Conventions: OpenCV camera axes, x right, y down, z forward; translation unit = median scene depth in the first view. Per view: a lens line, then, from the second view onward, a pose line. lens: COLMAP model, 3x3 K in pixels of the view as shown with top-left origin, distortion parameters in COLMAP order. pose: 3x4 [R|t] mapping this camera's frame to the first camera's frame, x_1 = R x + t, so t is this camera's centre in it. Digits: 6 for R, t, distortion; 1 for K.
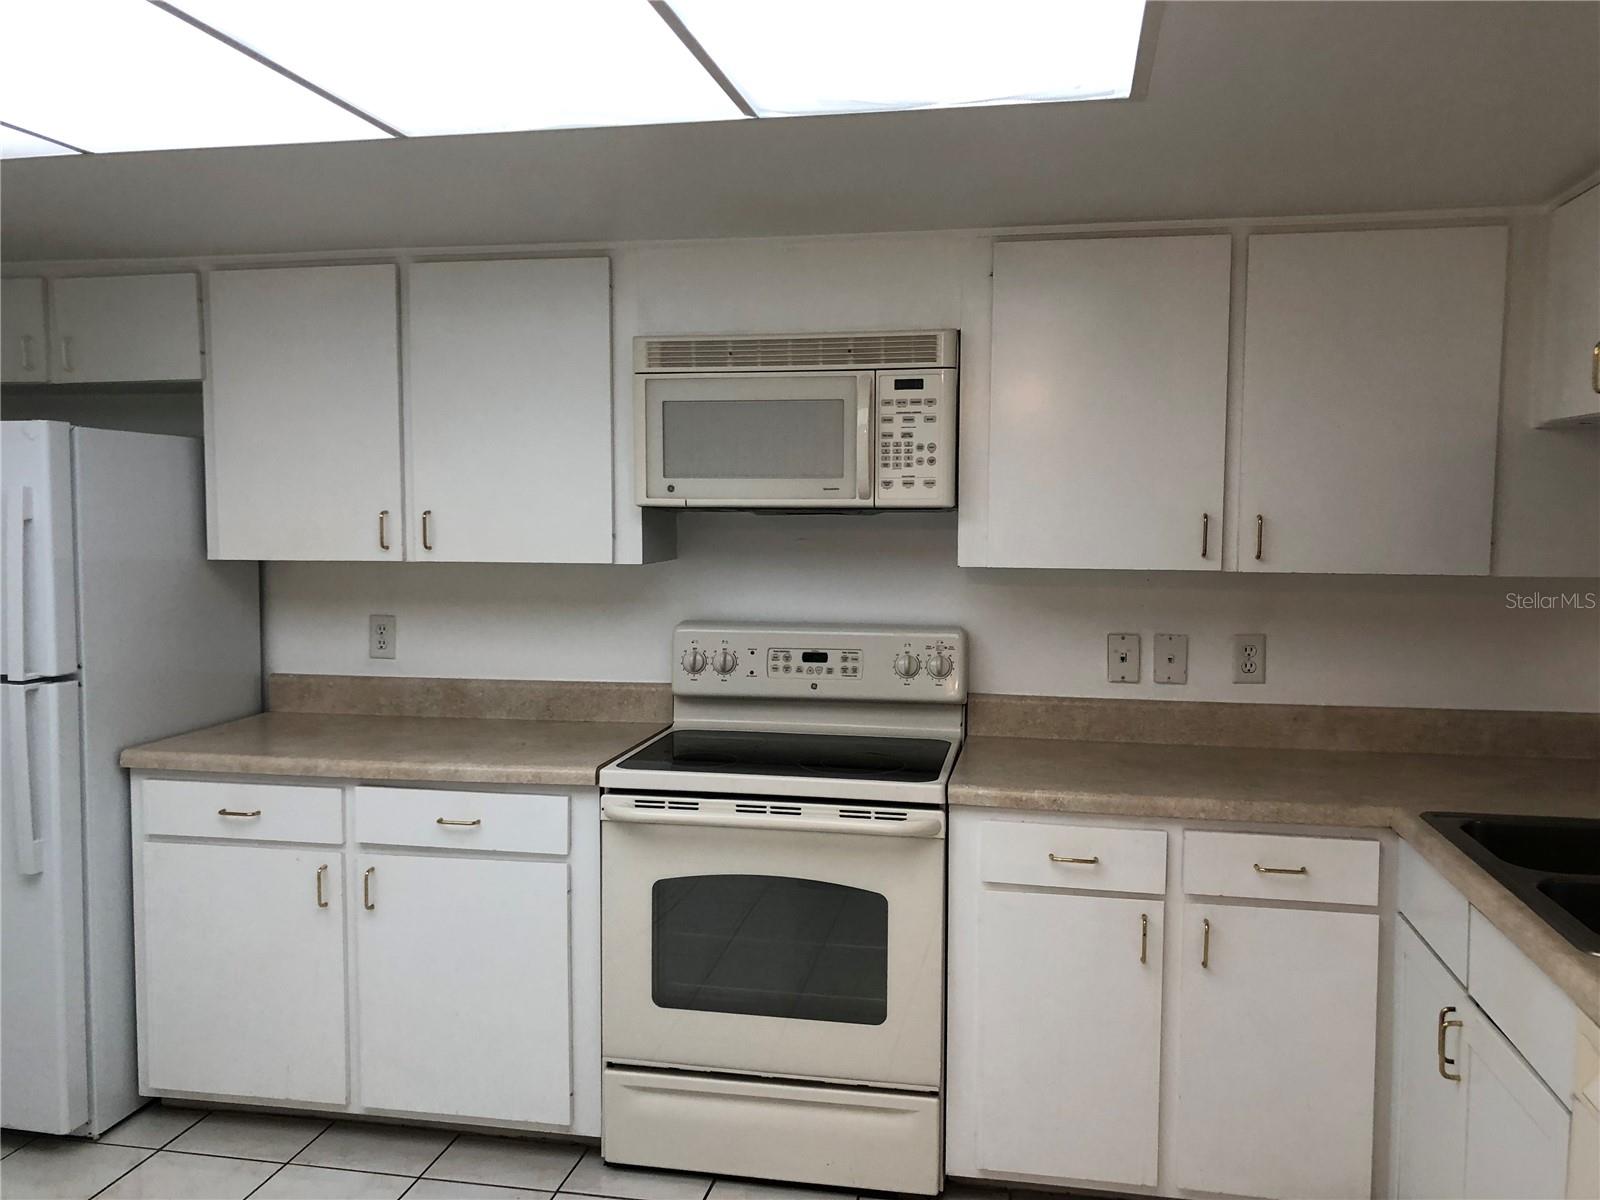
lens RADIAL K [[1314.3, 0, 800.5], [0, 1314.3, 586.5], [0, 0, 1]] dist [0.075576, -0.094498]
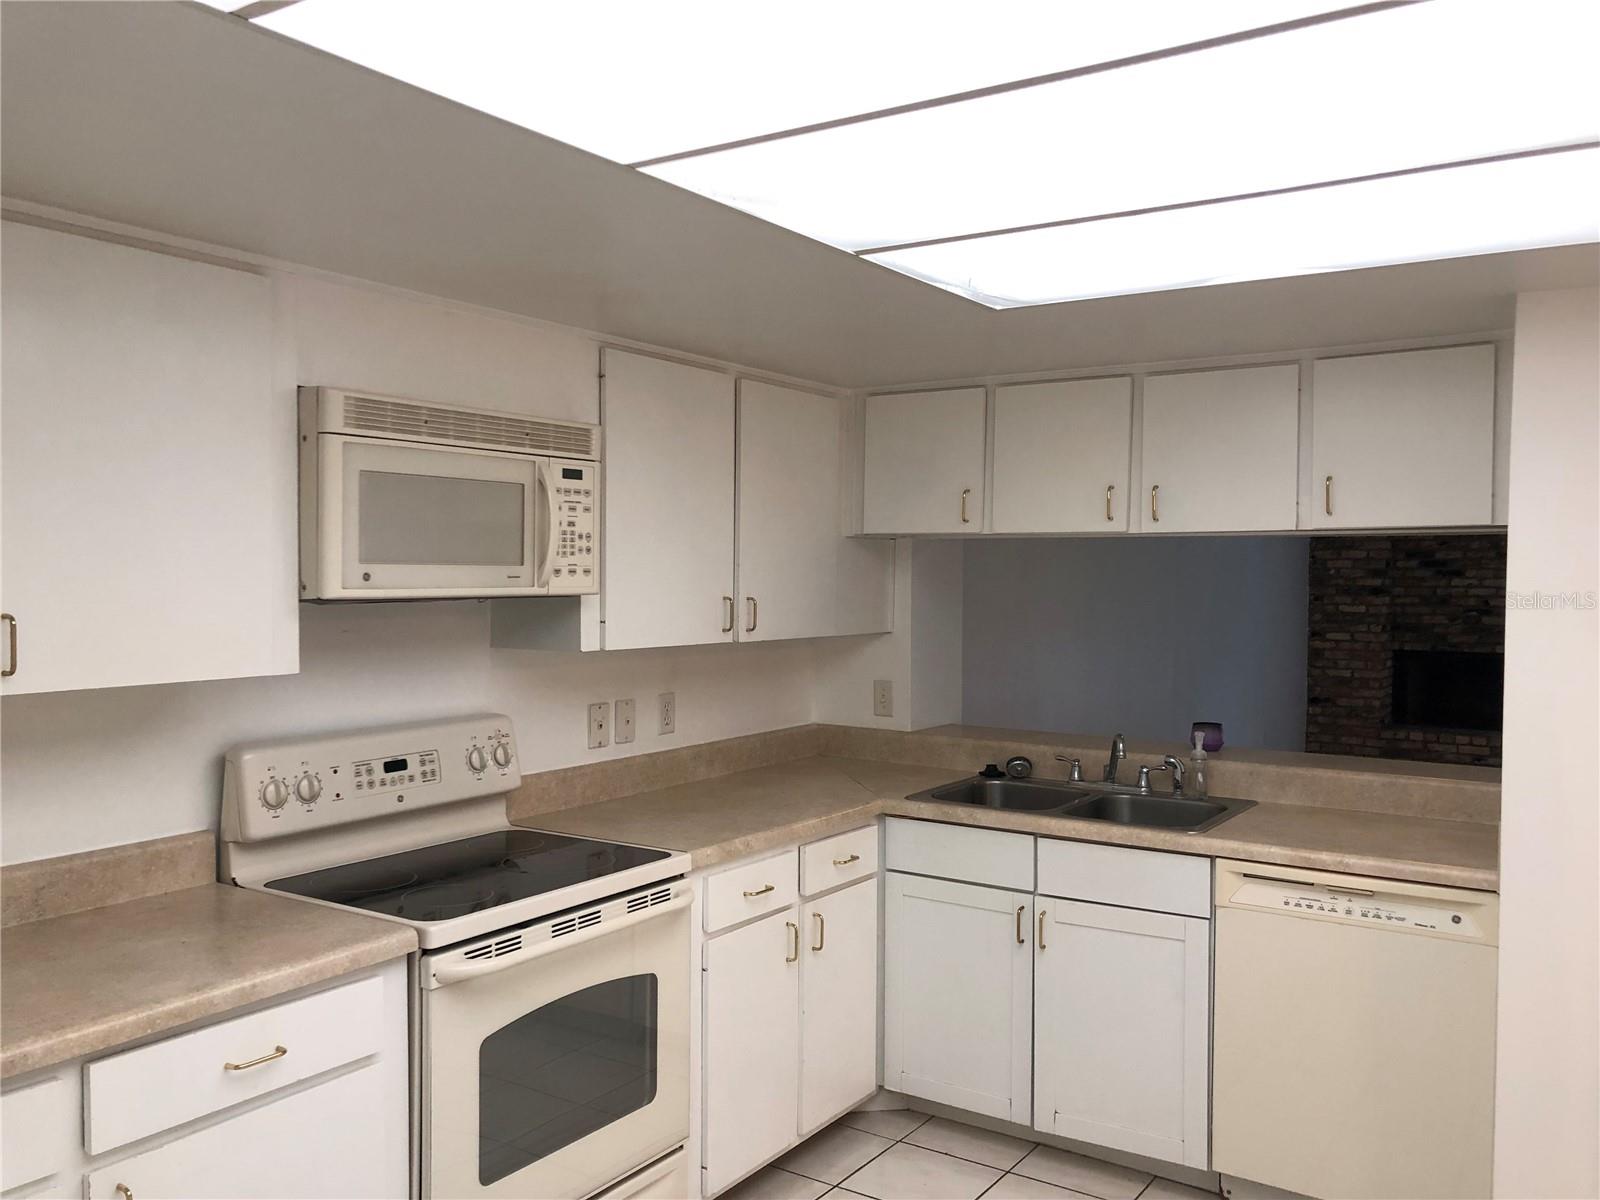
lens RADIAL K [[1314.3, 0, 813.5], [0, 1314.3, 613.8], [0, 0, 1]] dist [0.075576, -0.094498]
pose [[0.379386, -0.032009, 0.924685, -0.773554], [0.052860, 0.998519, 0.012878, -0.048885], [-0.923727, 0.043993, 0.380516, 0.442484]]
